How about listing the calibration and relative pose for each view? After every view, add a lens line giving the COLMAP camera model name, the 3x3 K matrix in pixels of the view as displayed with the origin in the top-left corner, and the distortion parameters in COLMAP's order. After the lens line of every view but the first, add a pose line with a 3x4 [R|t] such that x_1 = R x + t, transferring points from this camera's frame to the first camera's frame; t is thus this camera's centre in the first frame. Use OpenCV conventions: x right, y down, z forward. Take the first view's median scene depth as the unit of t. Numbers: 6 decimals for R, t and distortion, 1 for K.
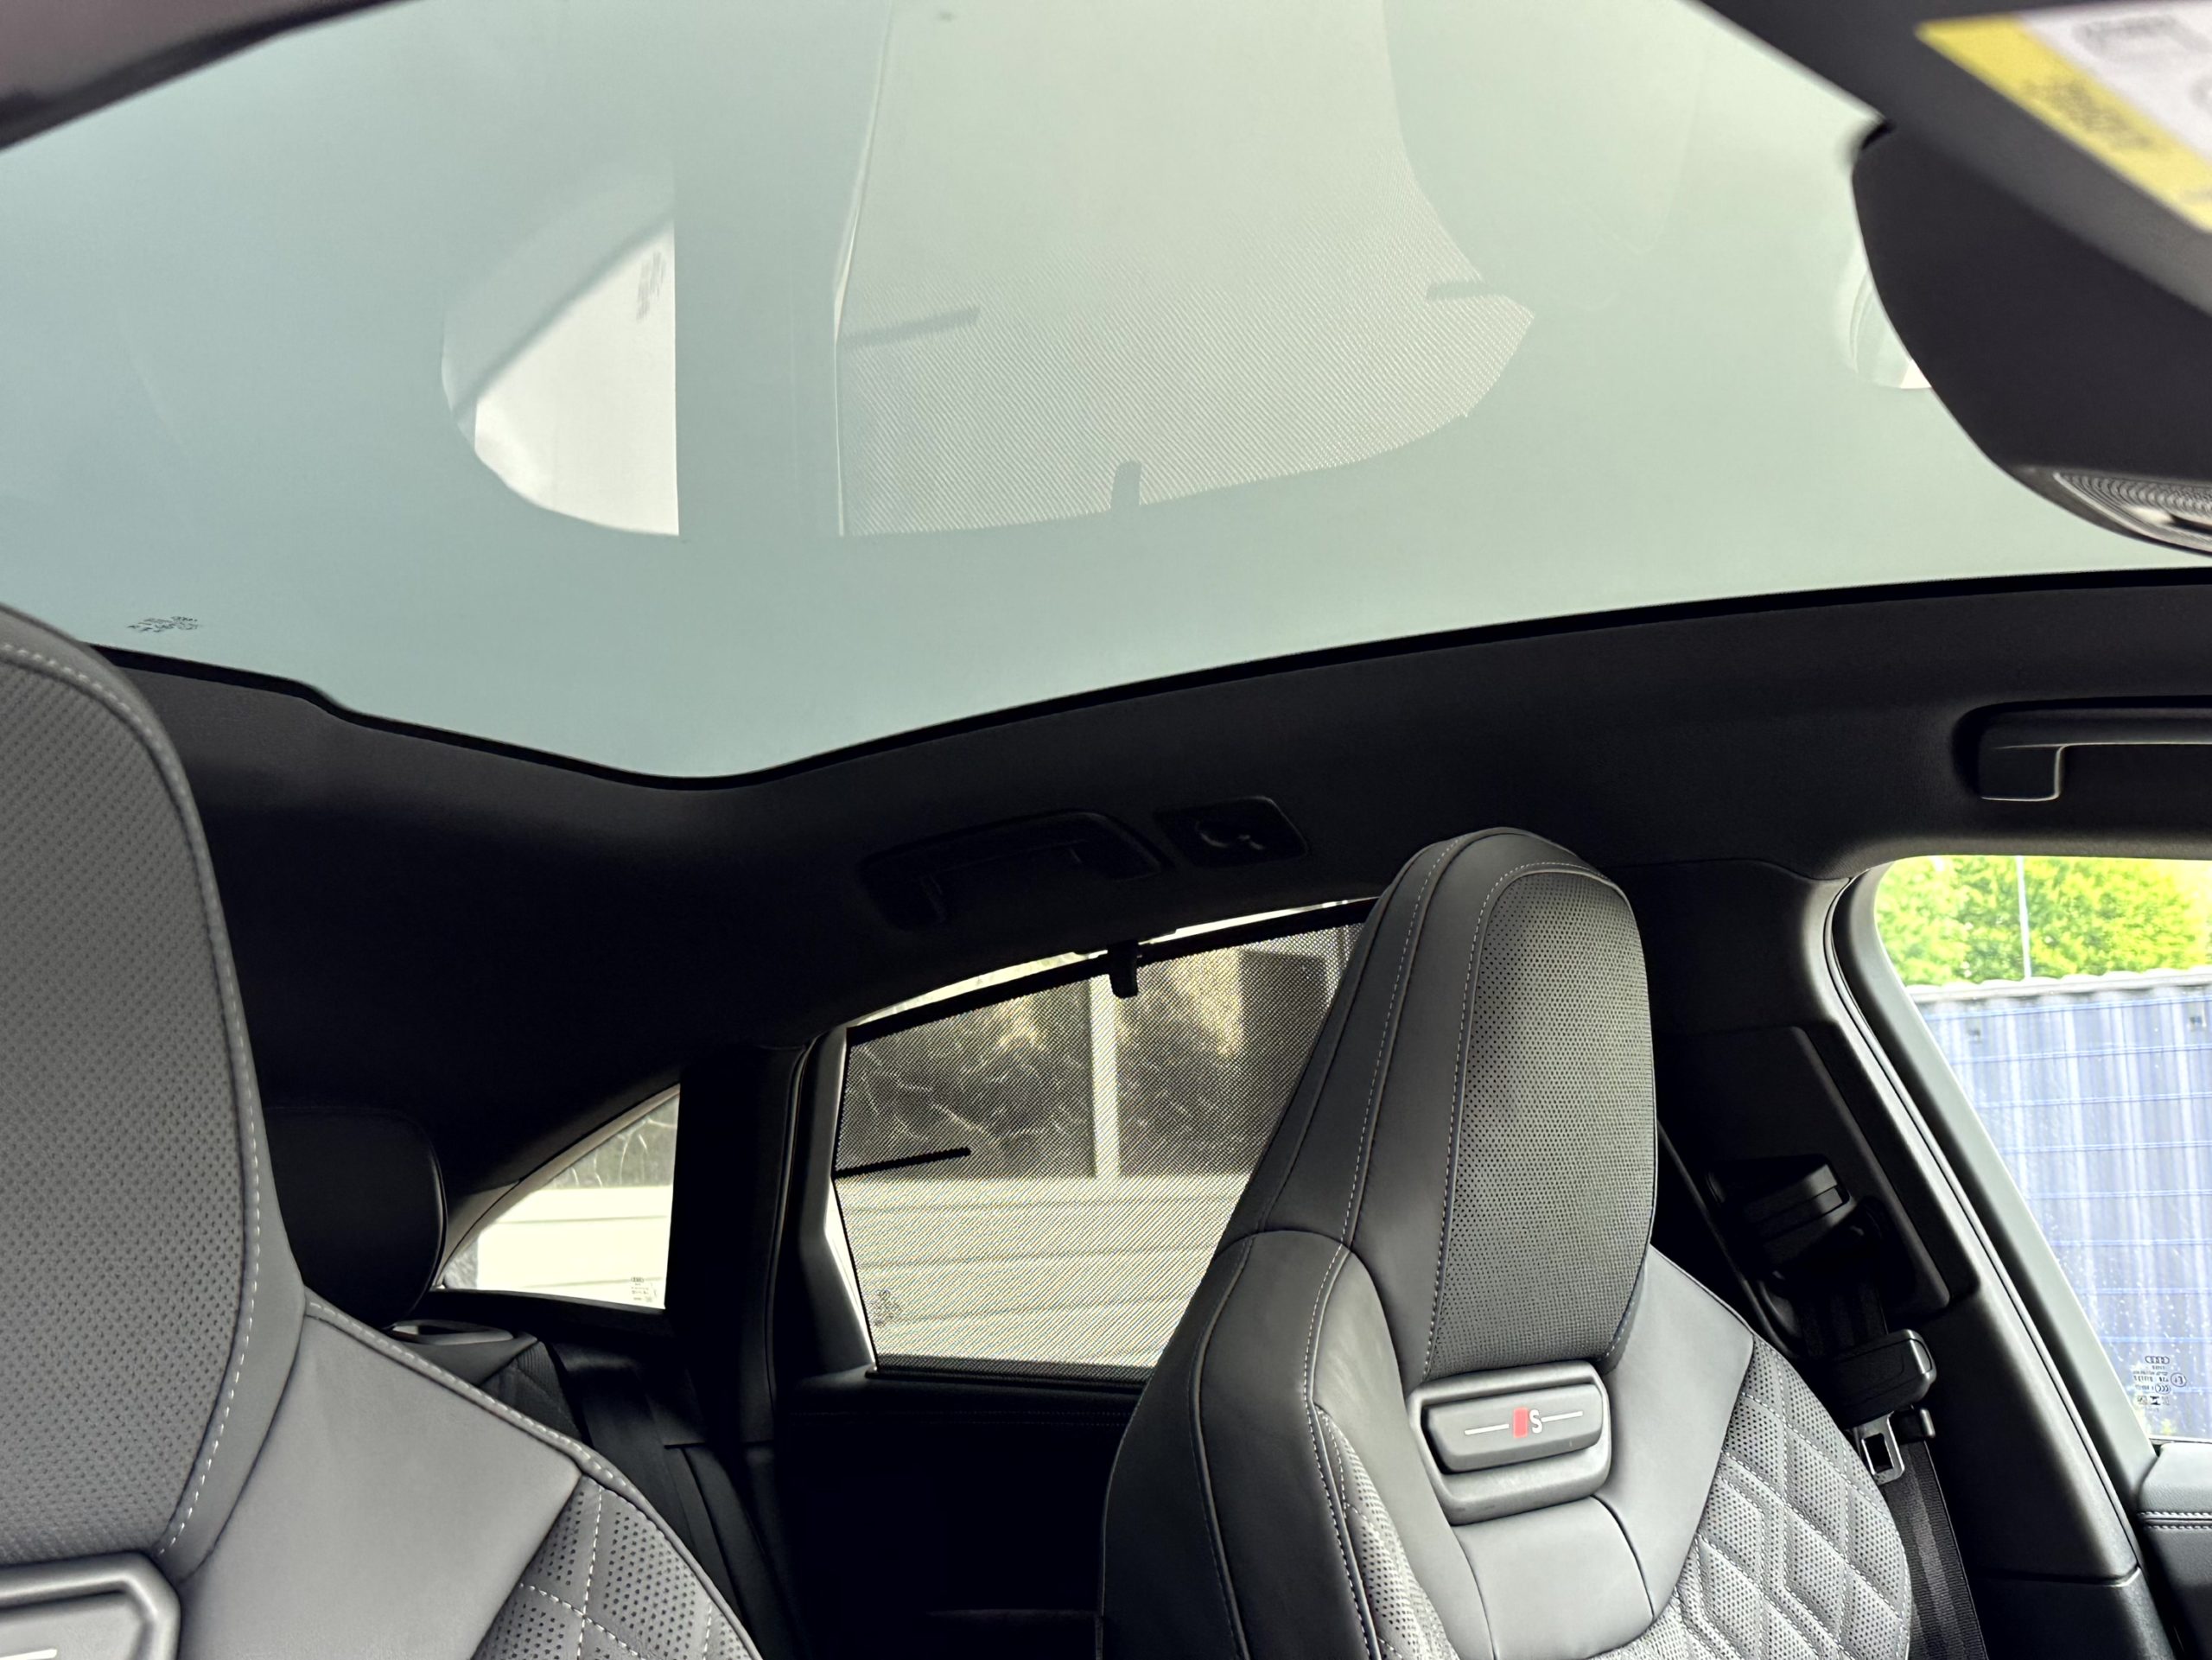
lens RADIAL K [[2567.0, 0, 1132.3], [0, 2567.0, 815.4], [0, 0, 1]] dist [0.200250, -0.538812]
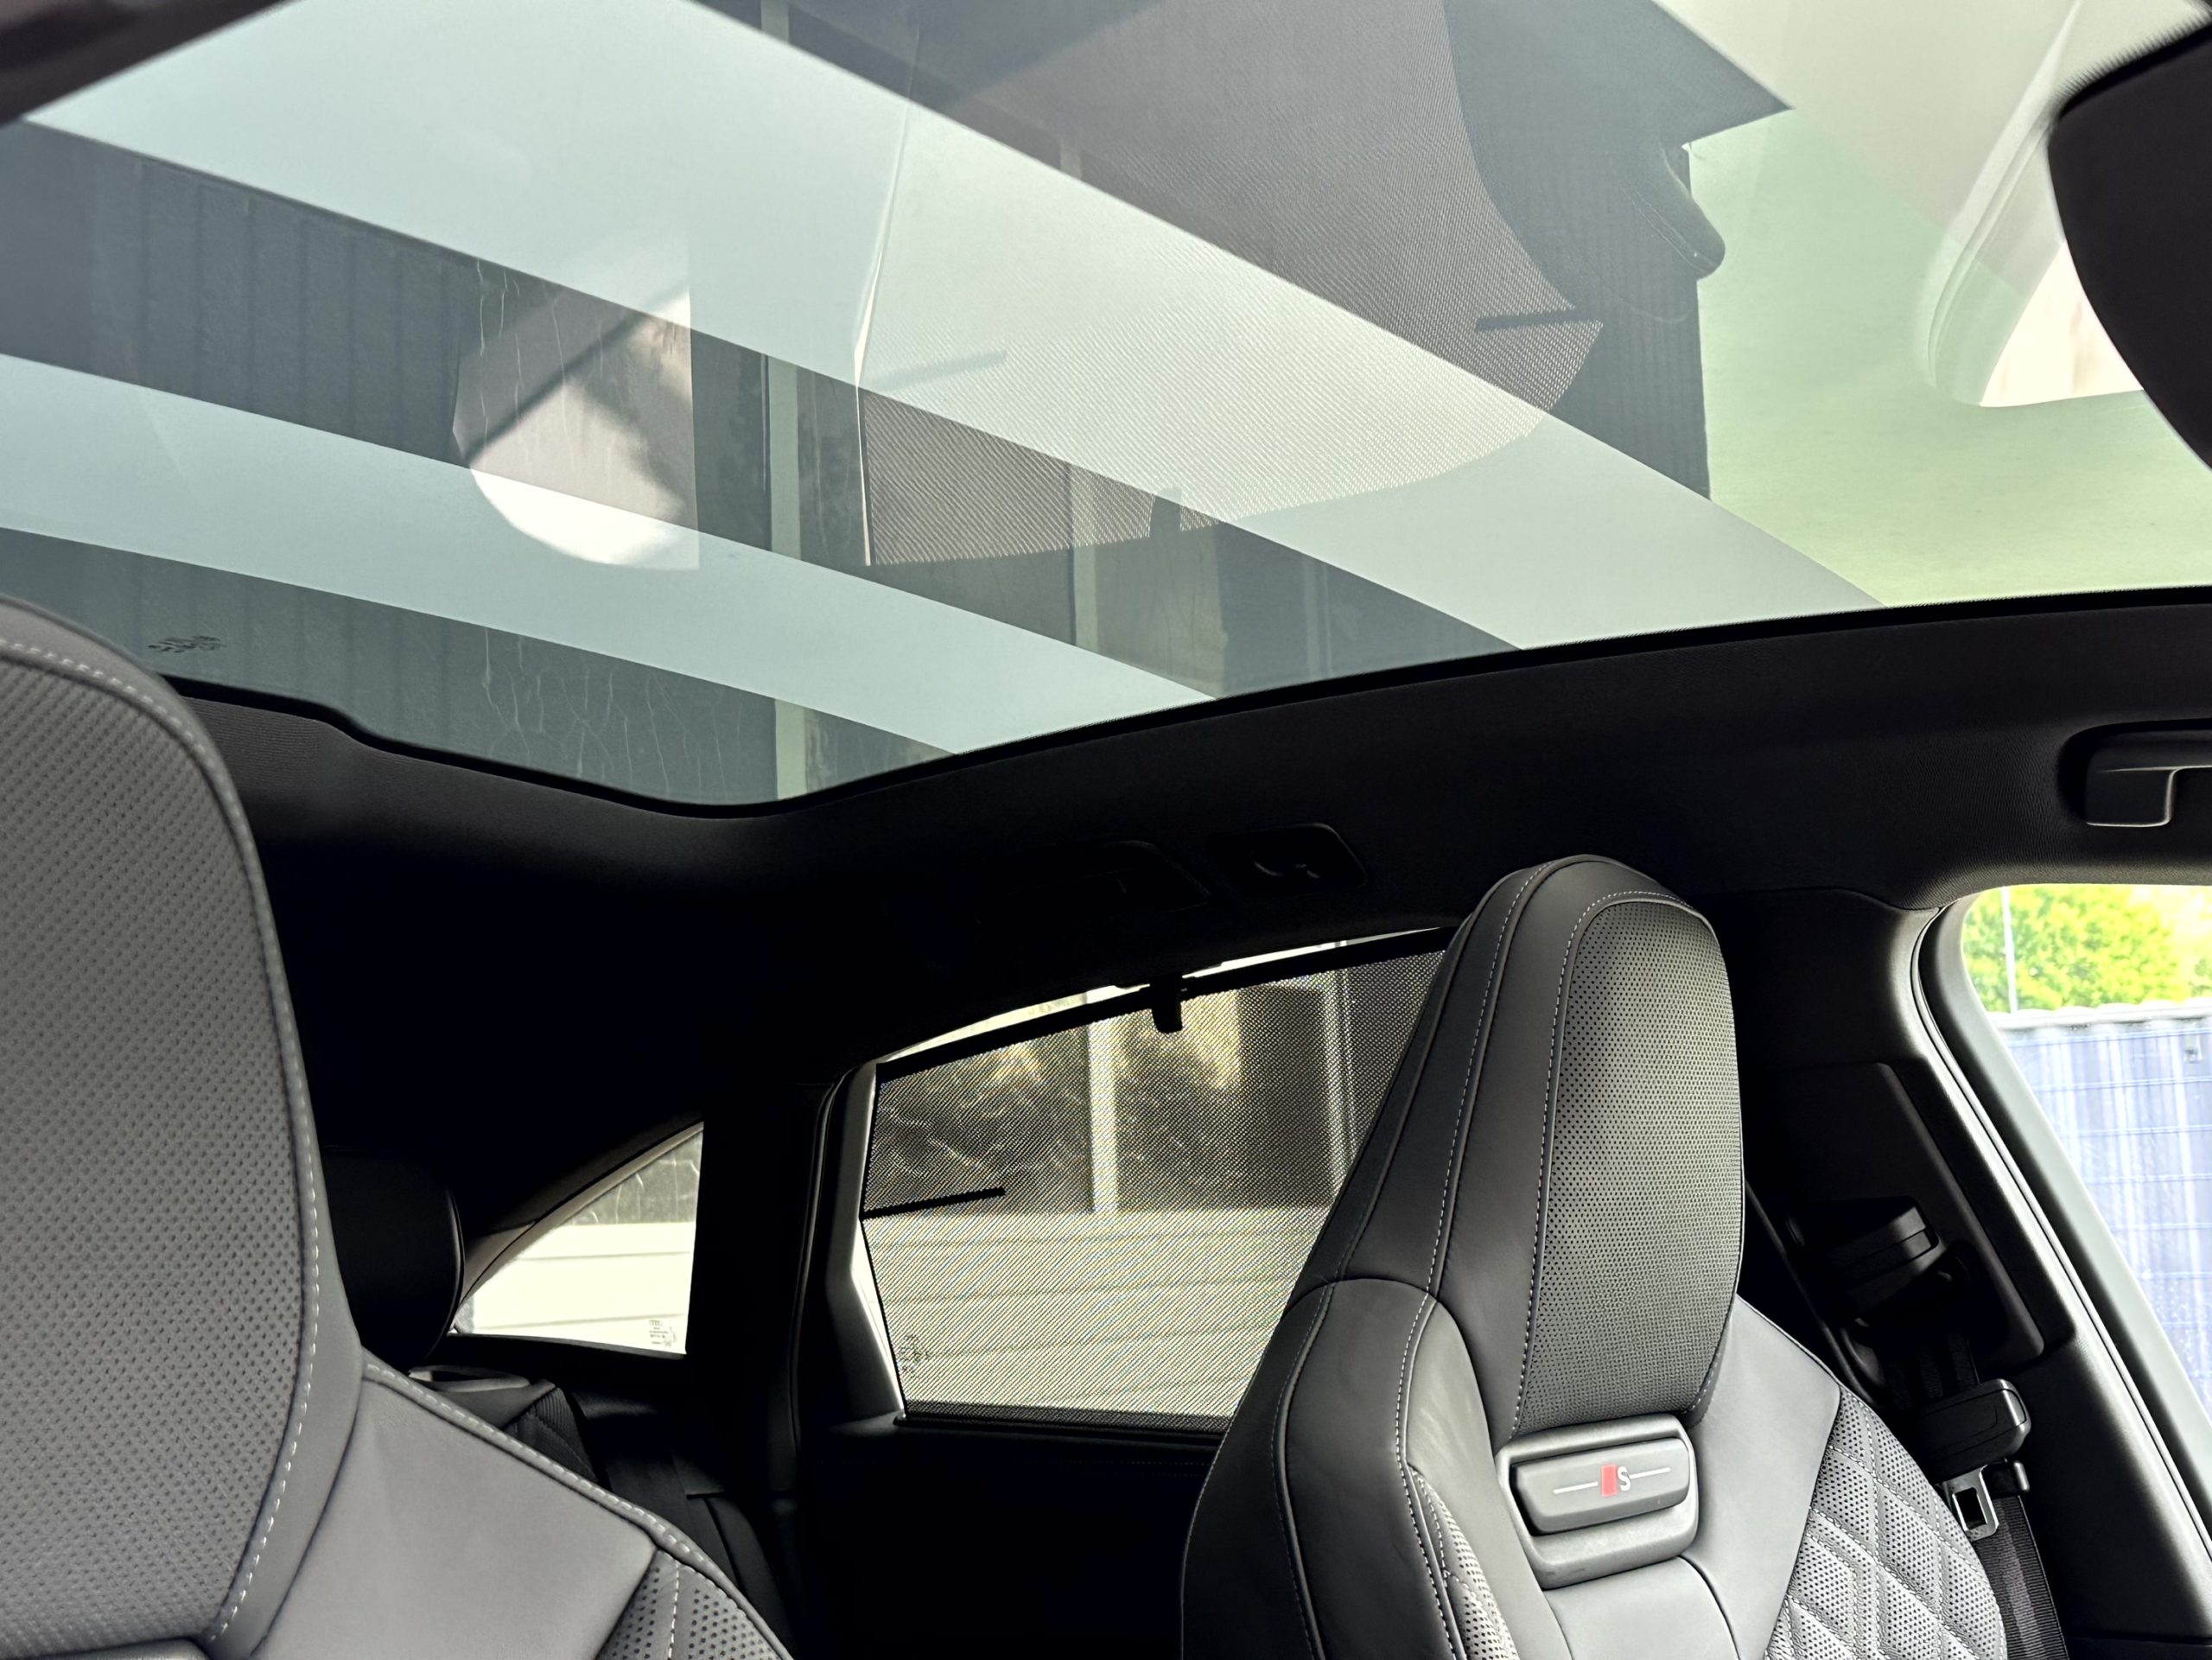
lens RADIAL K [[2570.6, 0, 1125.2], [0, 2570.6, 824.9], [0, 0, 1]] dist [0.206059, -0.554783]
pose [[0.999997, -0.000909, 0.002101, -0.027465], [0.000928, 0.999959, -0.008997, 0.001961], [-0.002092, 0.008999, 0.999957, 0.039504]]
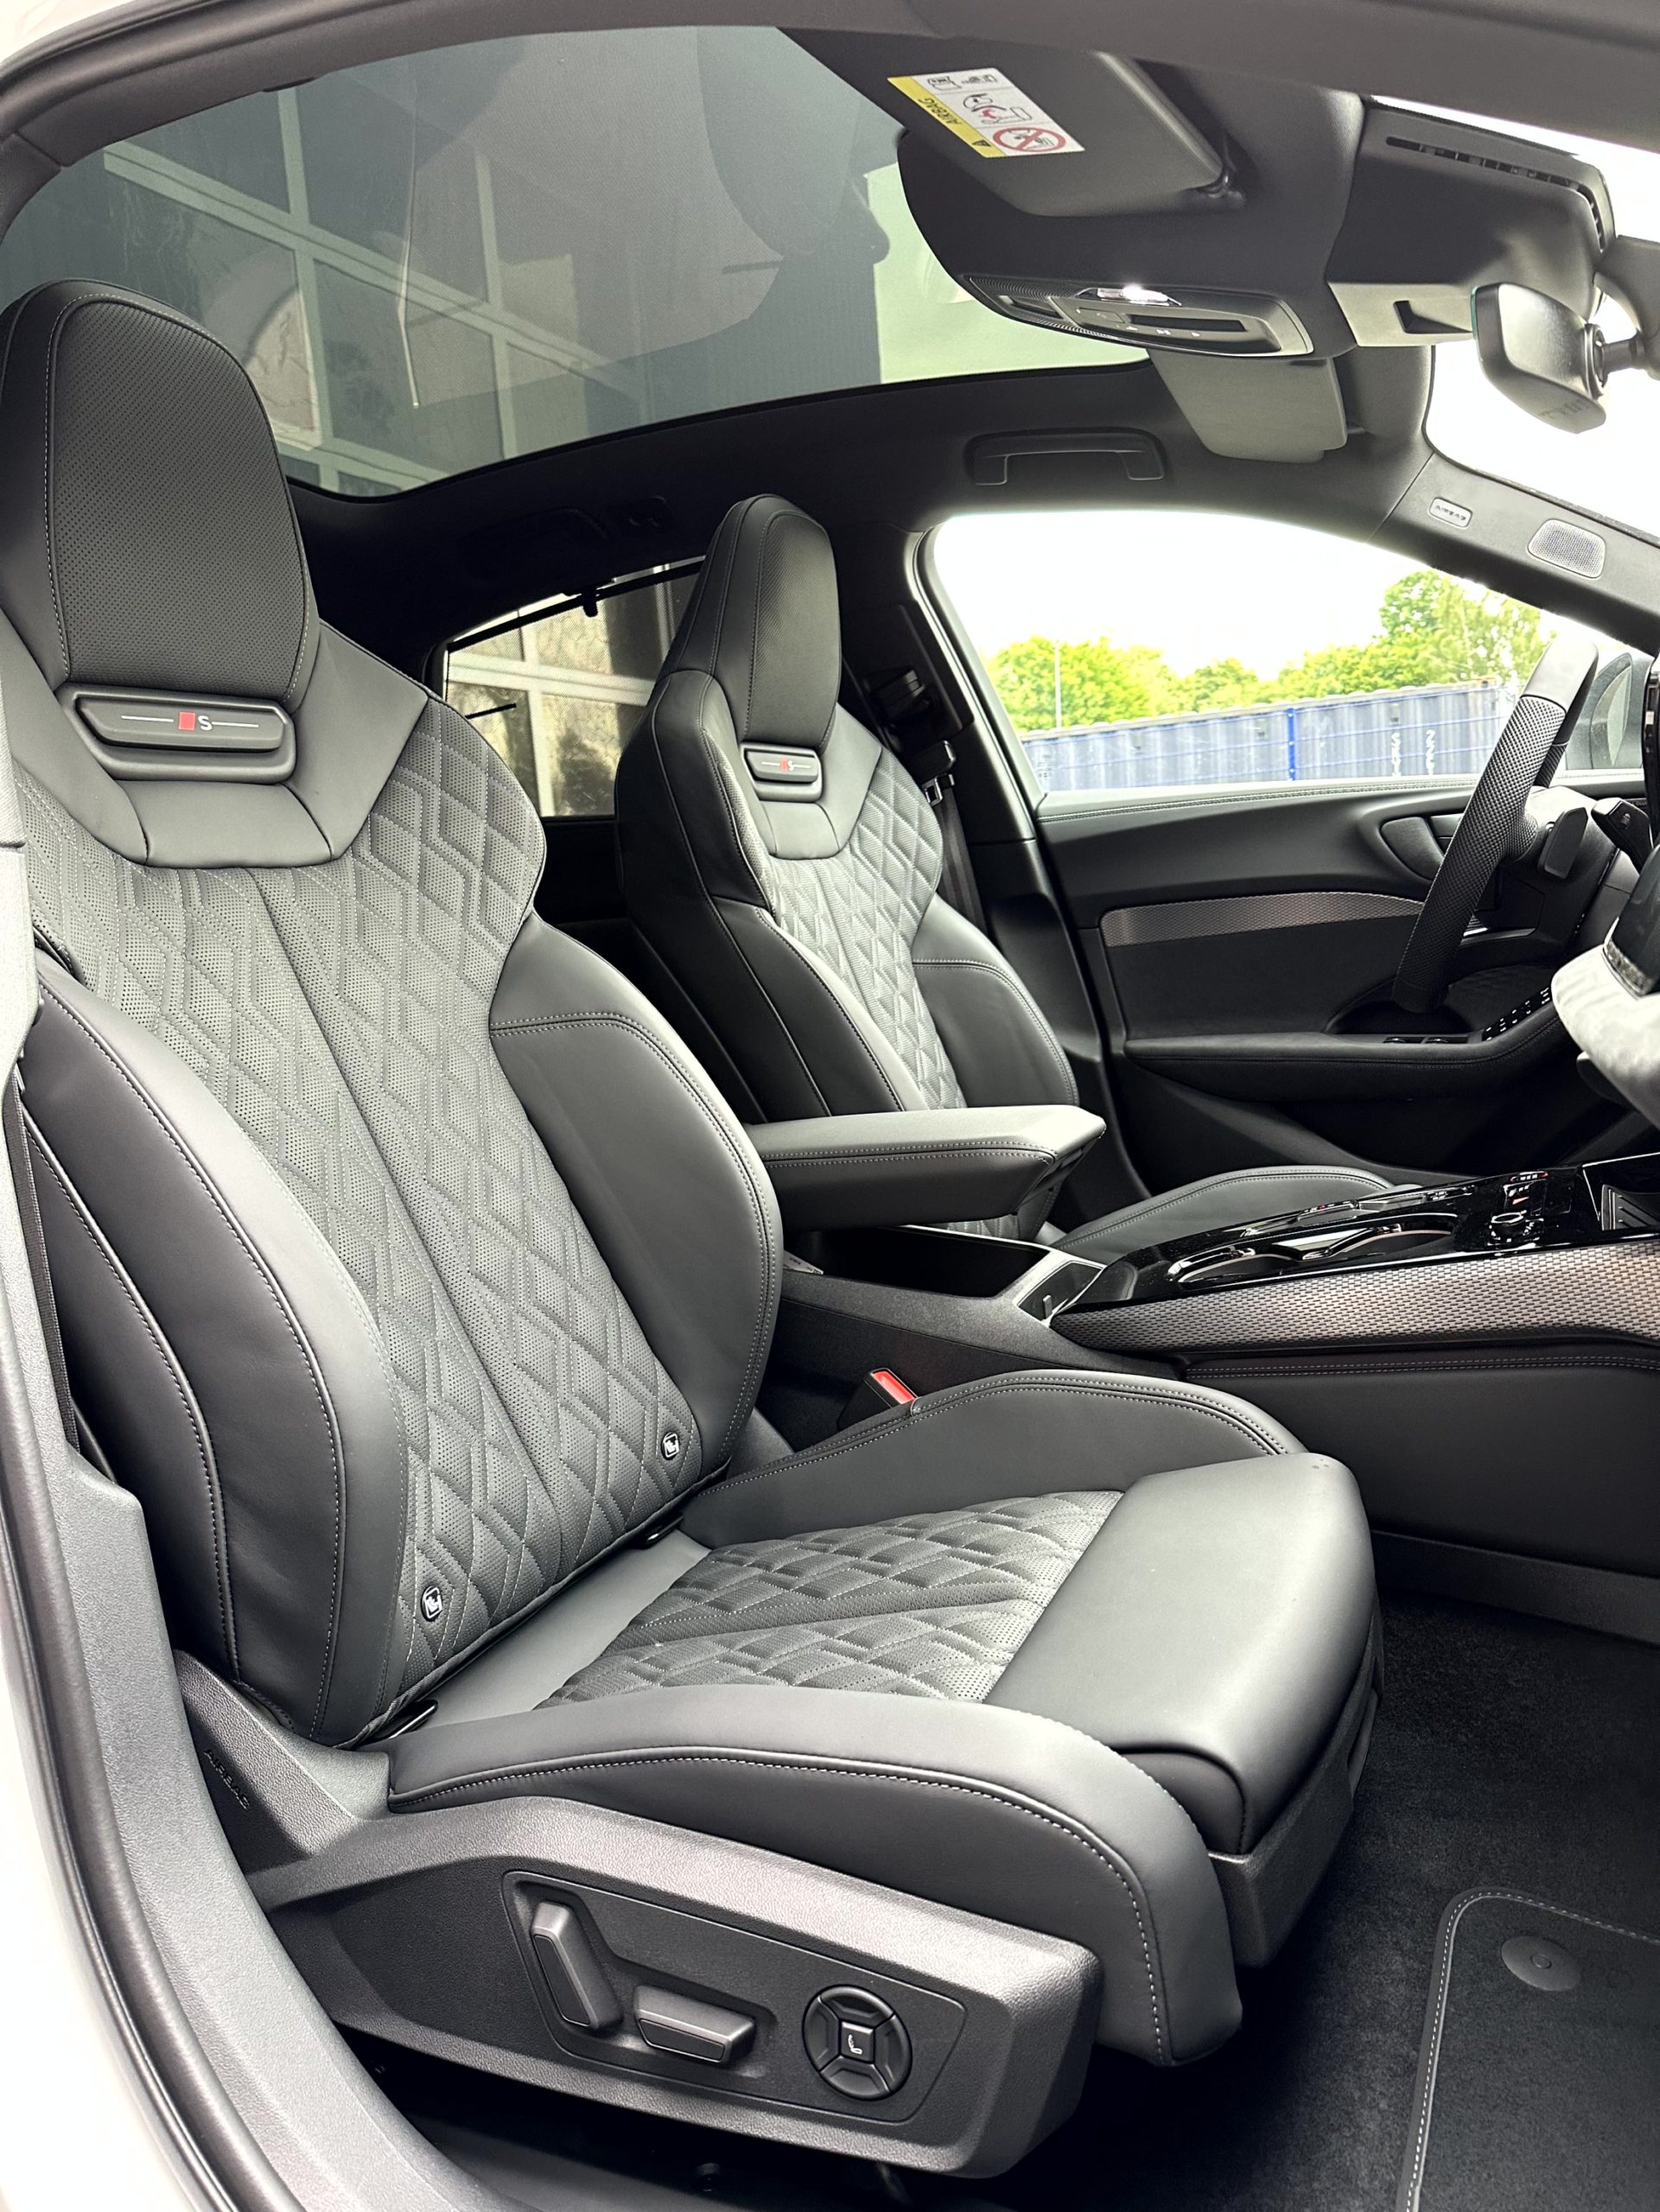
lens RADIAL K [[1479.2, 0, 861.1], [0, 1479.2, 1111.2], [0, 0, 1]] dist [0.069573, -0.138916]
pose [[0.979120, -0.064627, 0.192736, -0.060971], [0.004299, 0.954490, 0.298214, 0.122100], [-0.203237, -0.291158, 0.934838, -0.357792]]
